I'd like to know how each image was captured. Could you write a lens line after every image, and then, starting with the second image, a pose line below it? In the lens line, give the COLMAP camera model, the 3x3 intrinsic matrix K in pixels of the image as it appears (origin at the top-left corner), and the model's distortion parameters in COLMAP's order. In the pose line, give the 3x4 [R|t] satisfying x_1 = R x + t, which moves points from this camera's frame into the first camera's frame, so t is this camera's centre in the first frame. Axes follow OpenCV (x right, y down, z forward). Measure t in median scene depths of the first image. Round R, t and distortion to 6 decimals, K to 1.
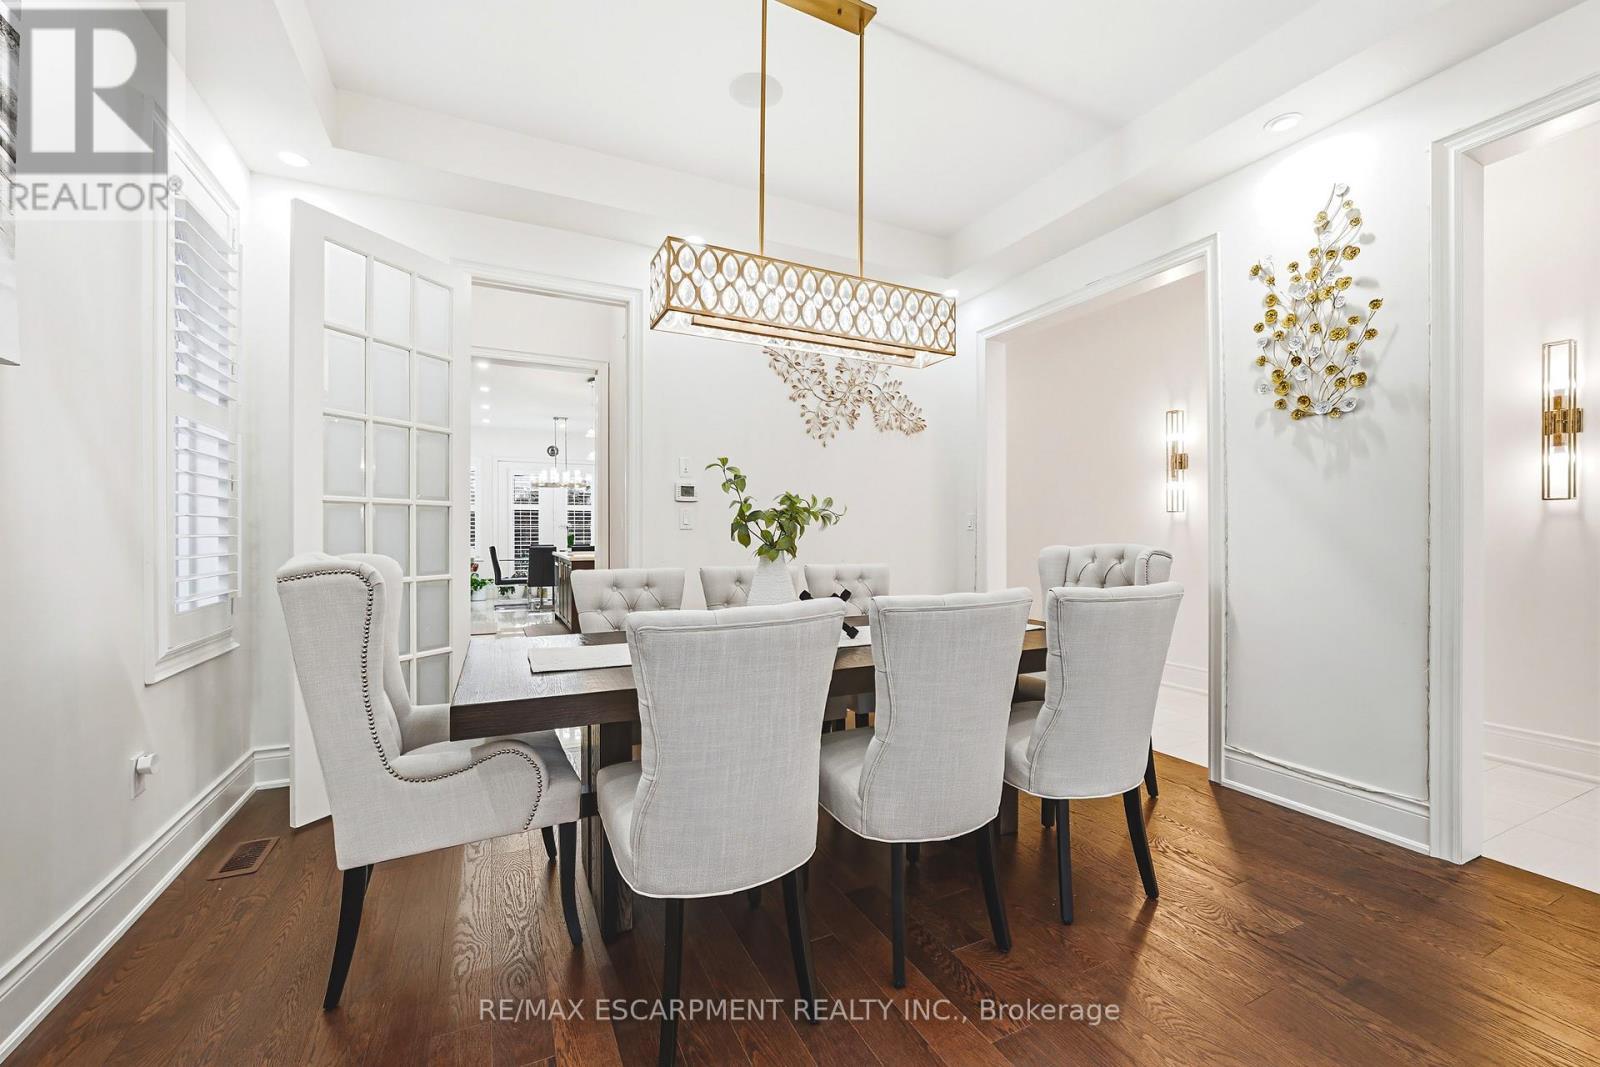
lens RADIAL K [[650.8, 0, 801.0], [0, 650.8, 534.1], [0, 0, 1]] dist [-0.000799, 0.000078]
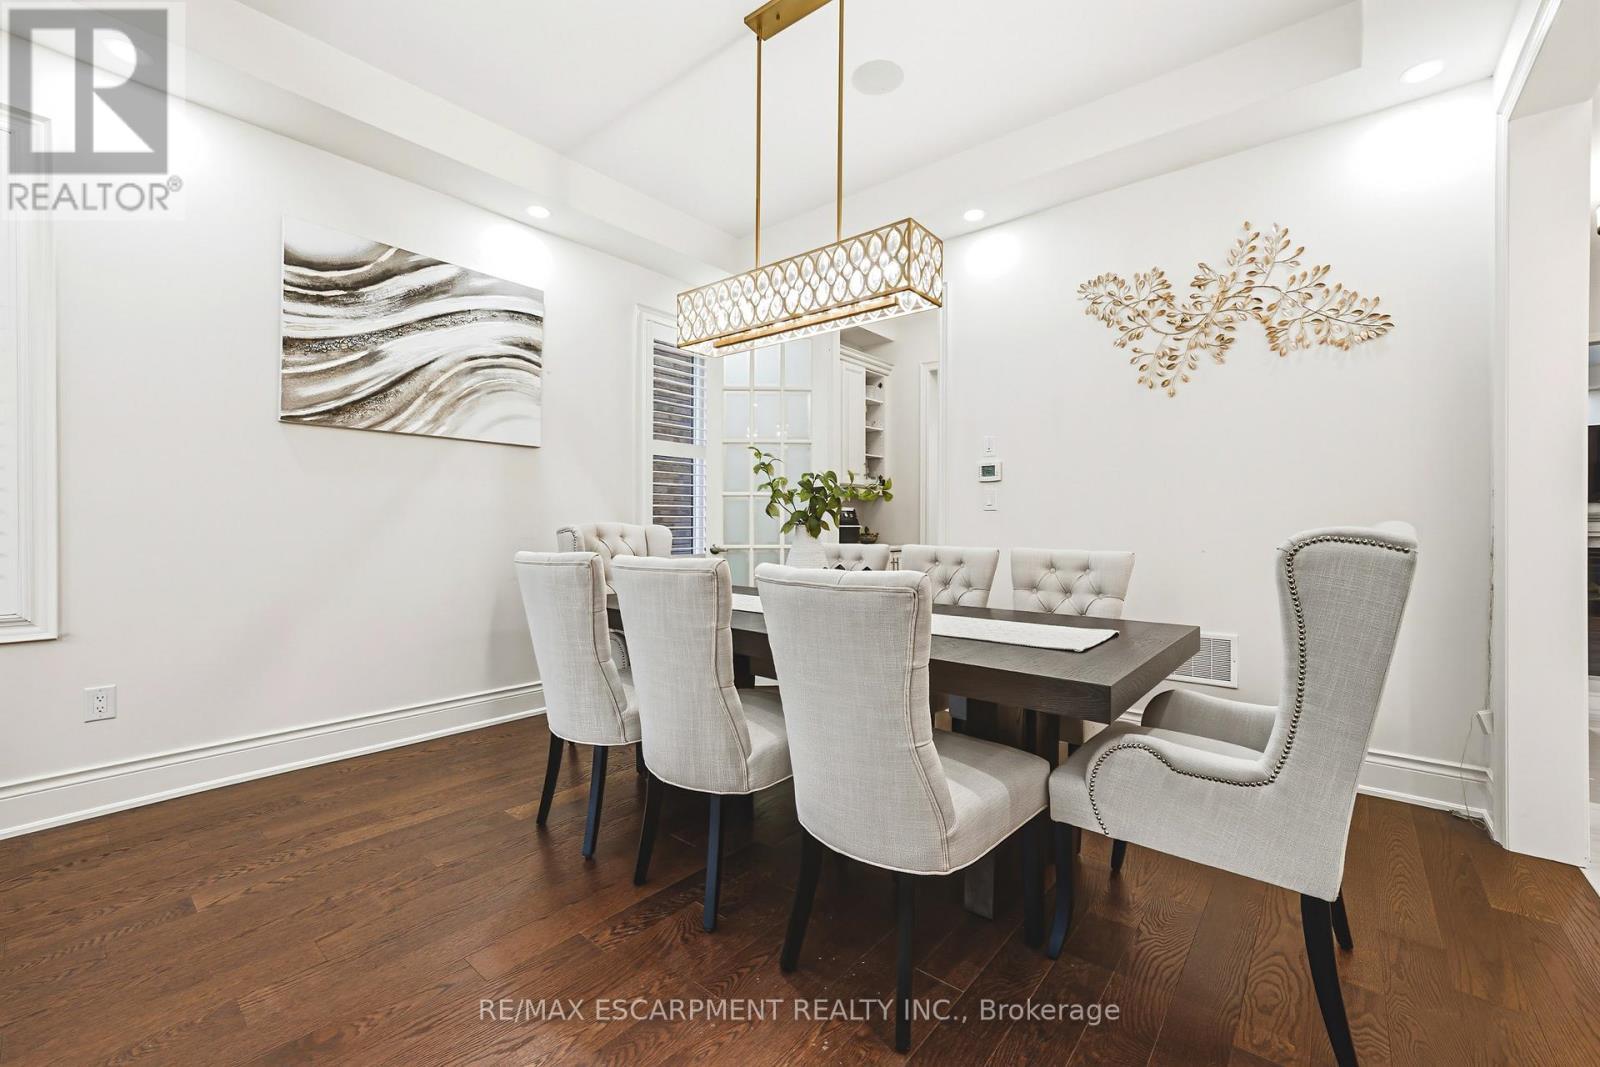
lens RADIAL K [[650.8, 0, 799.1], [0, 650.8, 528.8], [0, 0, 1]] dist [-0.000799, 0.000078]
pose [[0.417768, 0.007885, -0.908520, 0.546645], [-0.006012, 0.999964, 0.005914, 0.015121], [0.908534, 0.002992, 0.417800, 0.312945]]
